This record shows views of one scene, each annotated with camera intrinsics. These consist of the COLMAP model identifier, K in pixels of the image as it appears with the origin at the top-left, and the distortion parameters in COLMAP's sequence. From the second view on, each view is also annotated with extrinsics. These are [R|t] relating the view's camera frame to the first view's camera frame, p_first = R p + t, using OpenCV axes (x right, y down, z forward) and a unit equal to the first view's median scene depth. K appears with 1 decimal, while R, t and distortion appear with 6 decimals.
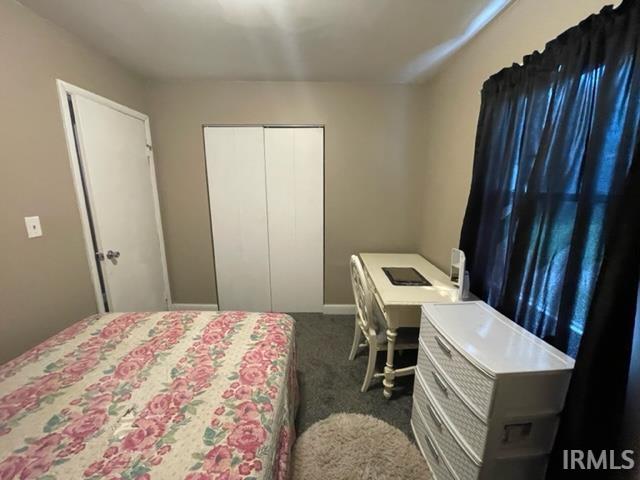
lens RADIAL K [[261.4, 0, 320.0], [0, 261.4, 240.0], [0, 0, 1]] dist [-0.000702, -0.000067]
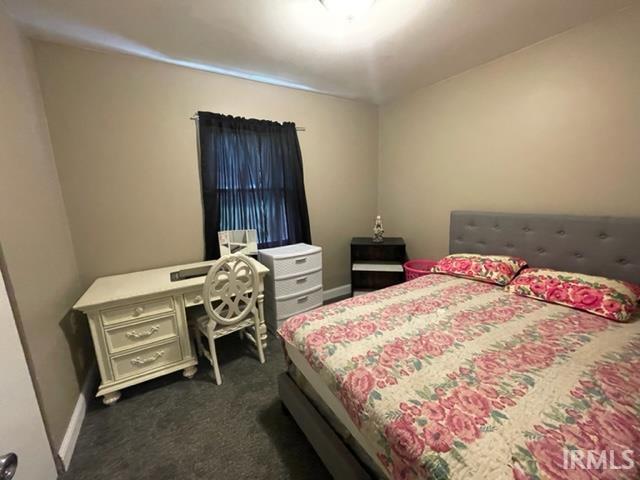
lens RADIAL K [[261.4, 0, 320.0], [0, 261.4, 240.0], [0, 0, 1]] dist [-0.000702, -0.000067]
pose [[-0.535678, -0.144199, 0.832019, -1.095591], [0.200756, 0.935312, 0.291355, -0.263154], [-0.820211, 0.323105, -0.472078, 1.509291]]
